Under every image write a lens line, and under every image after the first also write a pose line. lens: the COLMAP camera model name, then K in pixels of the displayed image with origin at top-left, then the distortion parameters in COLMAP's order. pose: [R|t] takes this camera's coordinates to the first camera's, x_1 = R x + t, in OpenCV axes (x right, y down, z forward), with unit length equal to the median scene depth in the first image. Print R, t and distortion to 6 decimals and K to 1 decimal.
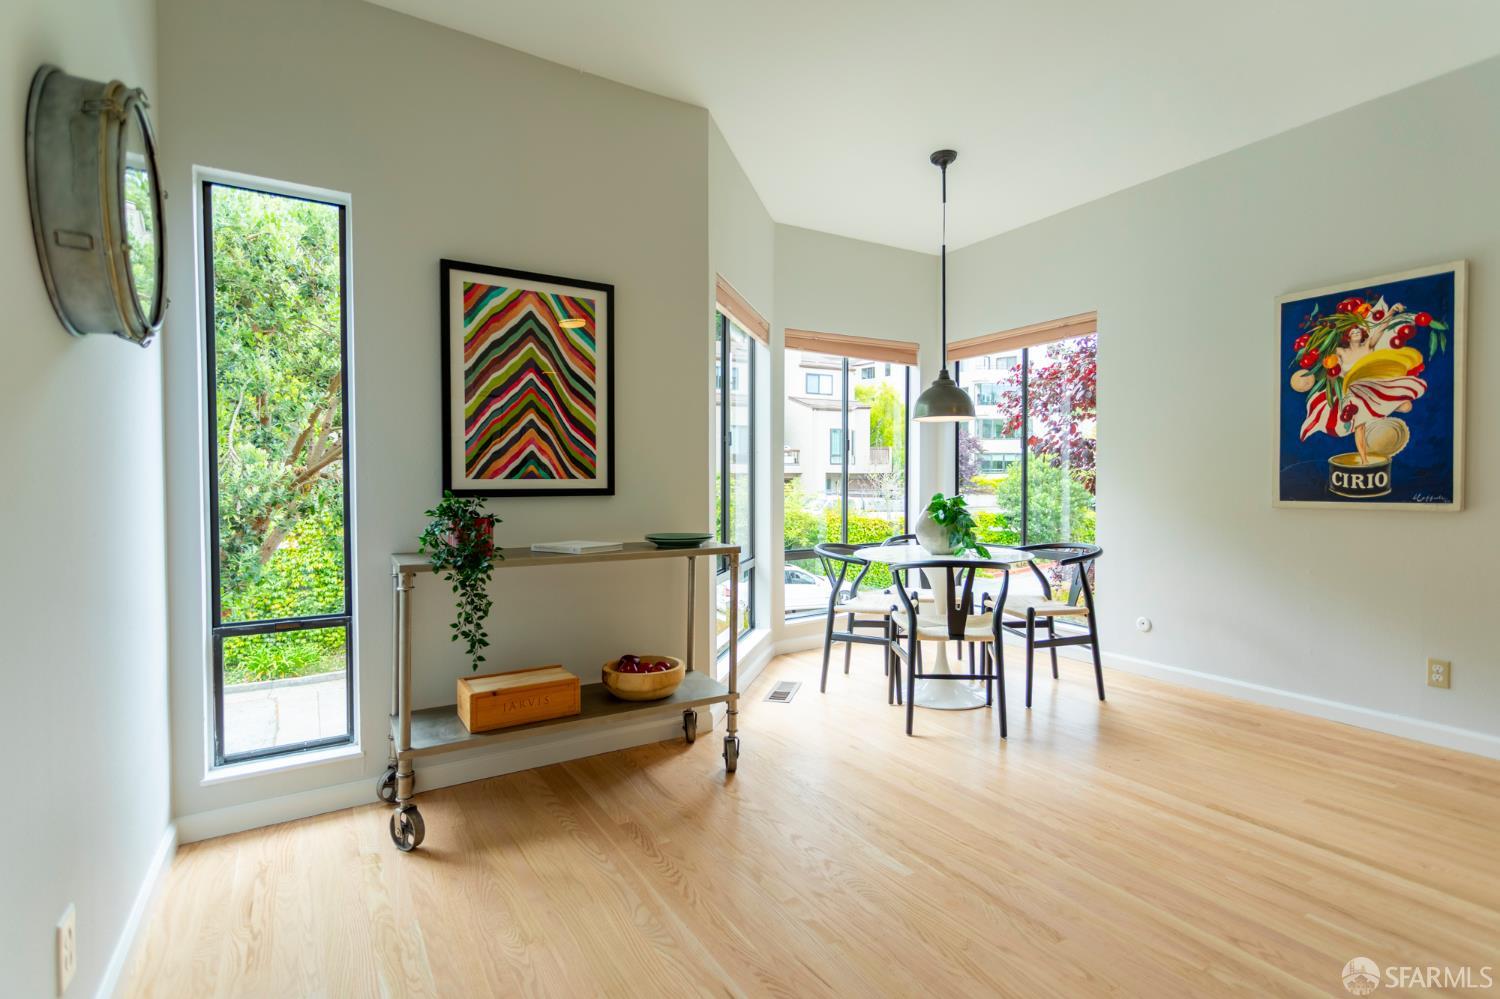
lens RADIAL K [[715.1, 0, 752.0], [0, 715.1, 492.9], [0, 0, 1]] dist [0.012419, 0.000344]
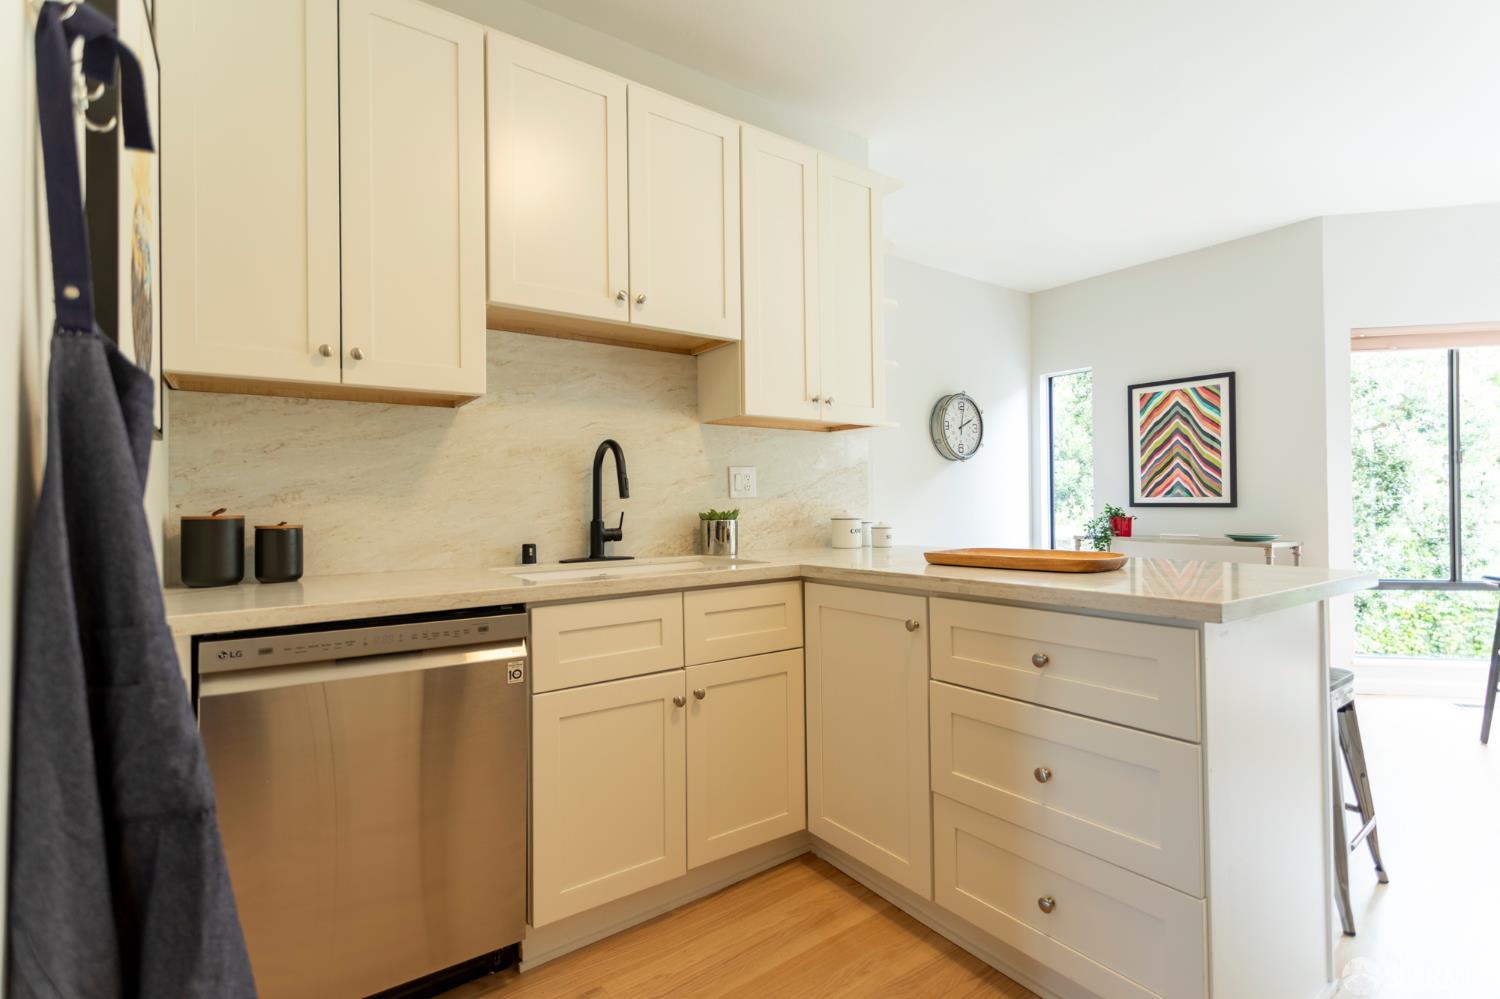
lens RADIAL K [[715.1, 0, 752.0], [0, 715.1, 492.9], [0, 0, 1]] dist [0.012419, 0.000344]
pose [[0.071631, -0.008081, -0.997398, 1.198175], [-0.012131, 0.999886, -0.008972, -0.001423], [0.997357, 0.012742, 0.071525, -0.135247]]
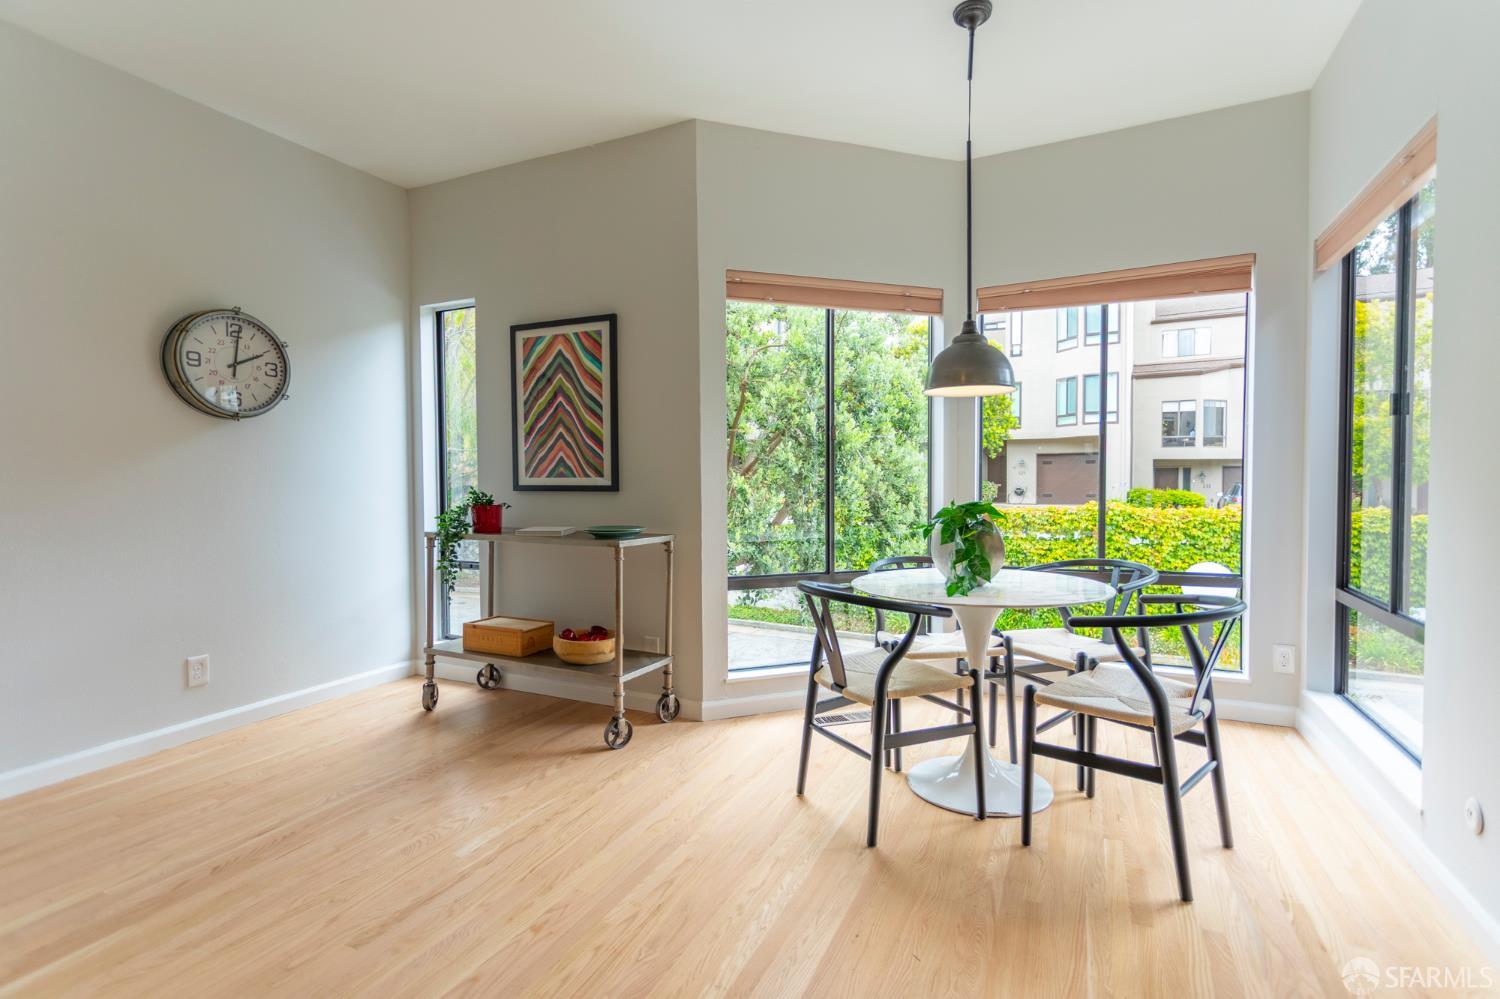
lens RADIAL K [[715.1, 0, 752.0], [0, 715.1, 492.9], [0, 0, 1]] dist [0.012419, 0.000344]
pose [[0.538426, 0.020606, -0.842421, 0.872424], [-0.012431, 0.999786, 0.016509, -0.015473], [0.842581, 0.001583, 0.538567, 0.521752]]
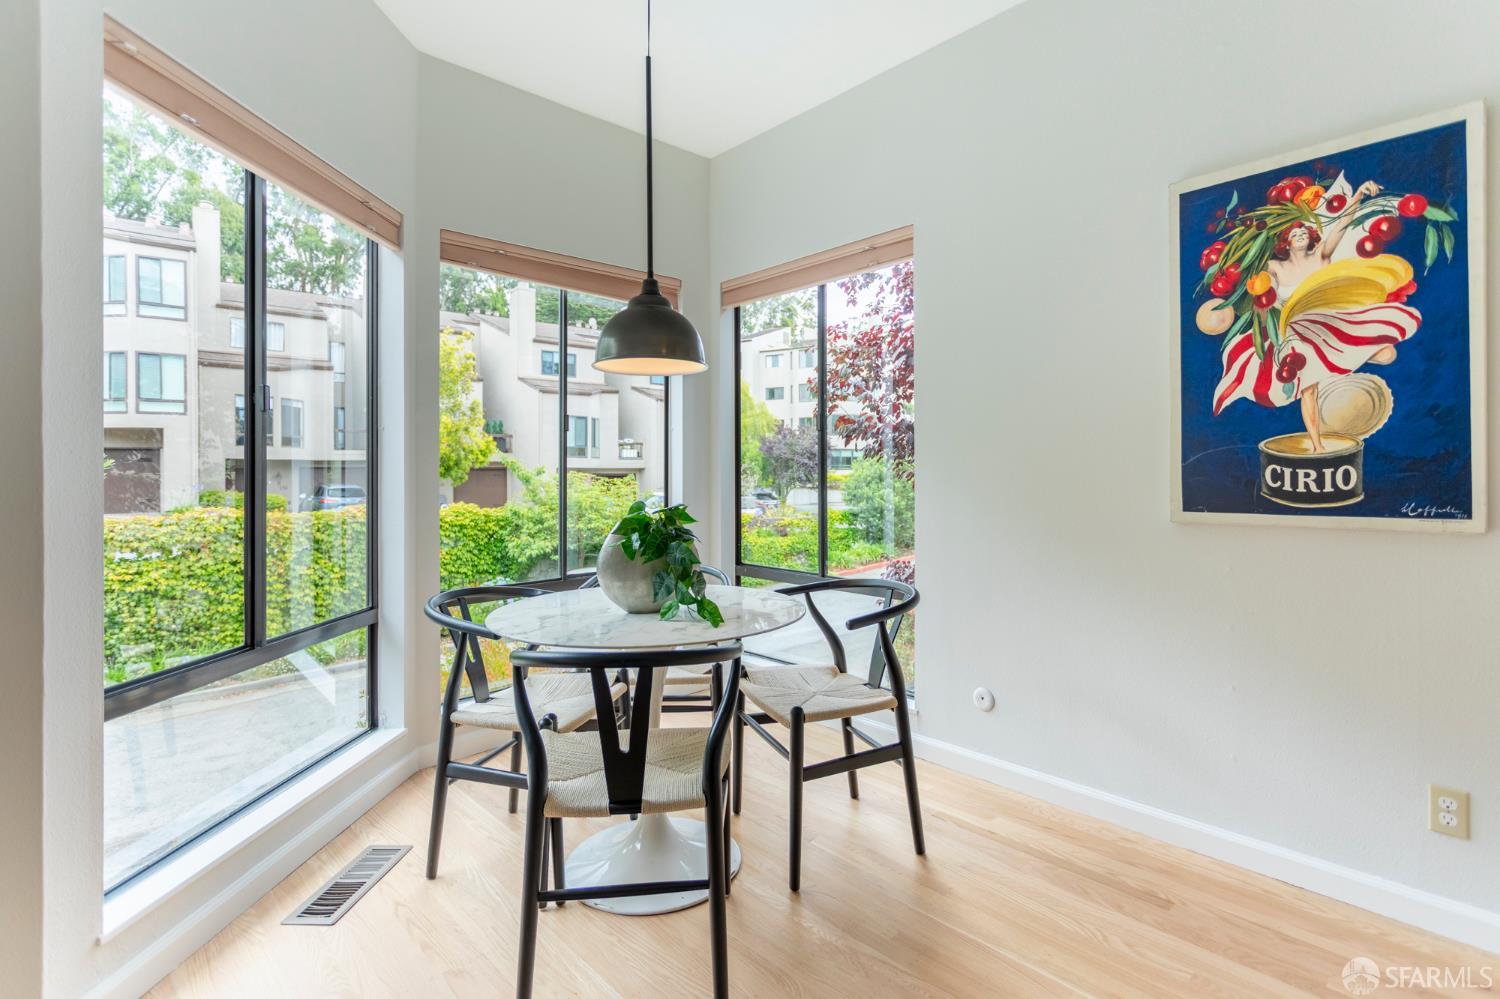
lens RADIAL K [[723.1, 0, 751.8], [0, 723.1, 463.2], [0, 0, 1]] dist [0.011554, -0.000218]
pose [[0.981202, 0.005008, 0.192919, 0.274790], [0.001629, 0.999413, -0.034226, -0.010735], [-0.192978, 0.033897, 0.980617, 0.504707]]
